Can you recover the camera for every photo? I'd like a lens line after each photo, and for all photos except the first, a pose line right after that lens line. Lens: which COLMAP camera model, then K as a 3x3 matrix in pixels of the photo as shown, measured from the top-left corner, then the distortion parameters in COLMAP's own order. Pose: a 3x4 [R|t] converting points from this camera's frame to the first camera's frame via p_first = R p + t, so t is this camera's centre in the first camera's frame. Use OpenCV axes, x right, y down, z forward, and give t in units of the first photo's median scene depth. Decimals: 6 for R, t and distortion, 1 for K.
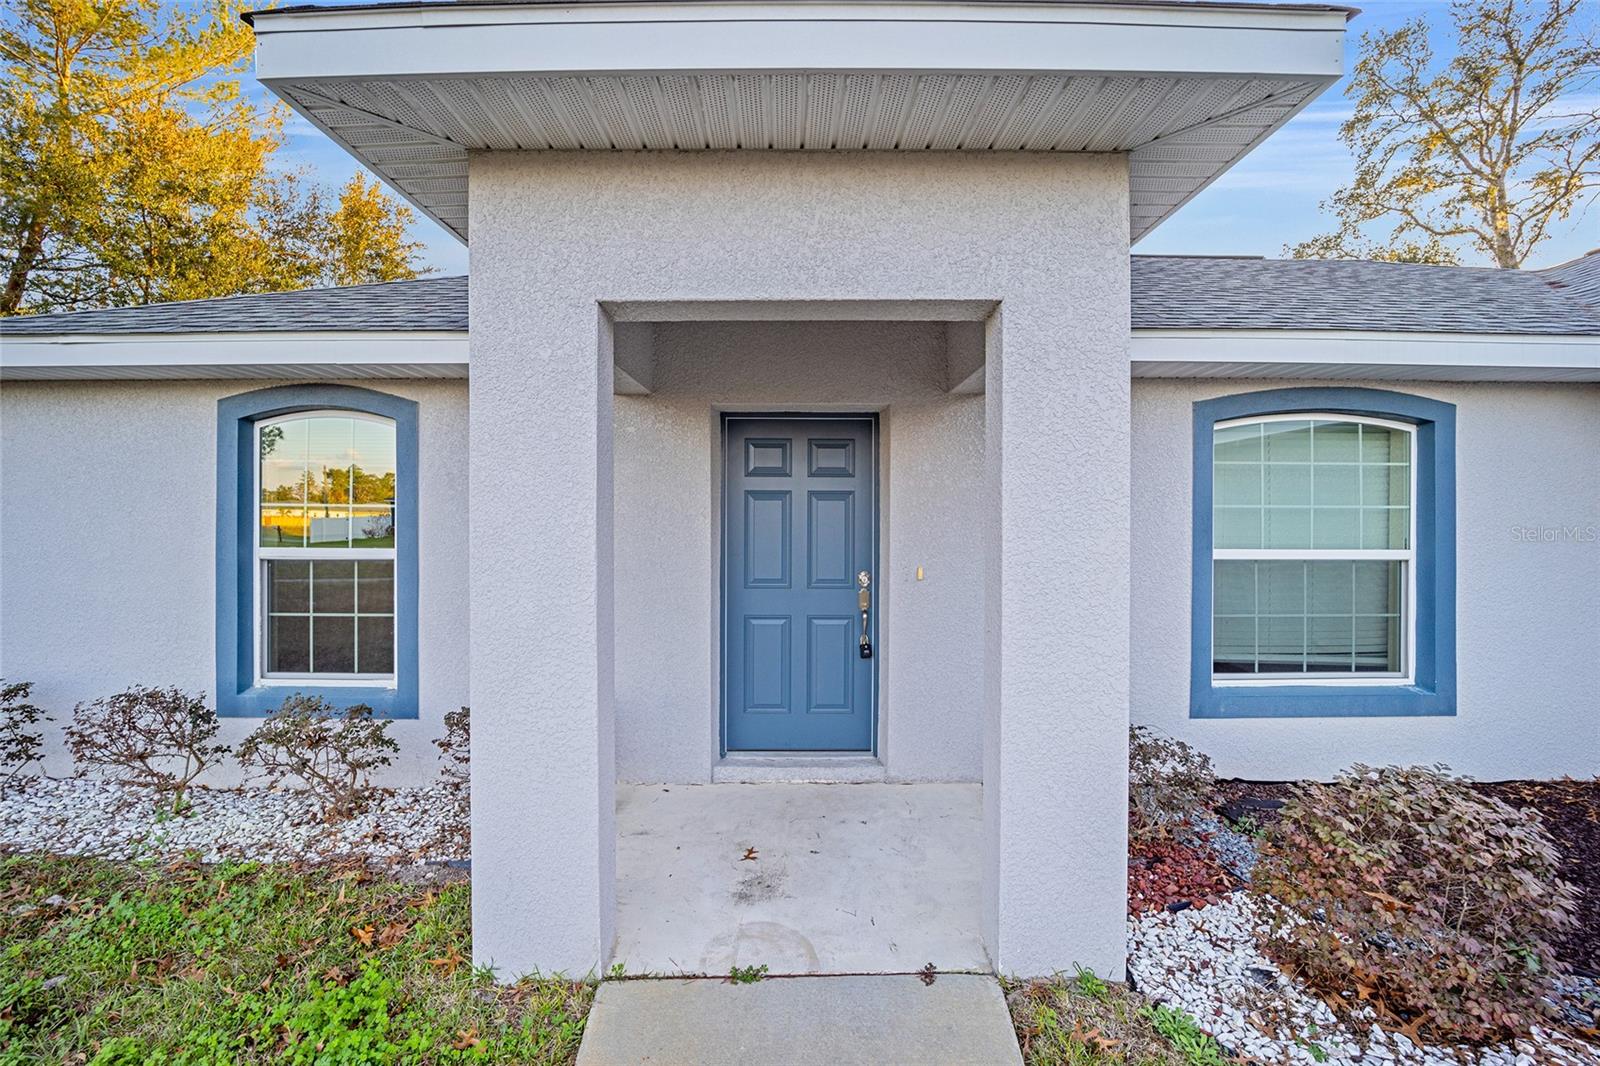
lens RADIAL K [[654.0, 0, 798.1], [0, 654.0, 517.8], [0, 0, 1]] dist [-0.018740, -0.000159]
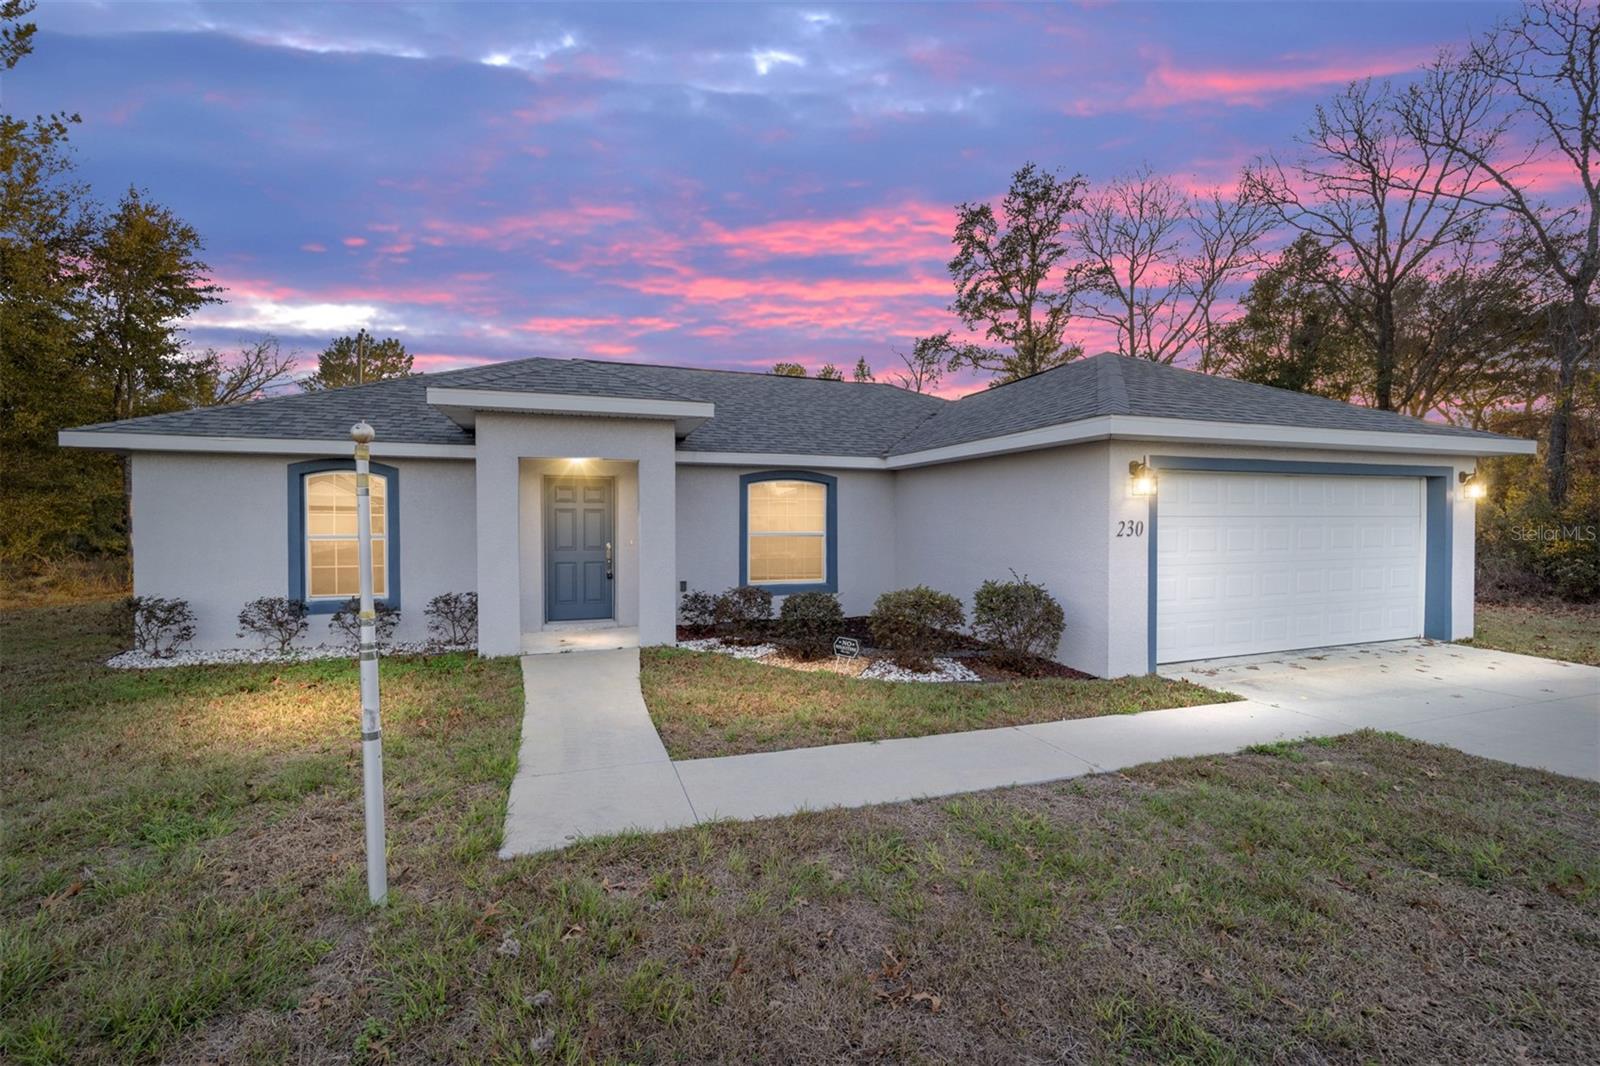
lens RADIAL K [[654.0, 0, 798.1], [0, 654.0, 517.8], [0, 0, 1]] dist [-0.018740, -0.000159]
pose [[0.946761, -0.004927, 0.321899, -0.010662], [0.007368, 0.999953, -0.006368, 0.011512], [-0.321853, 0.008400, 0.946753, -1.475287]]
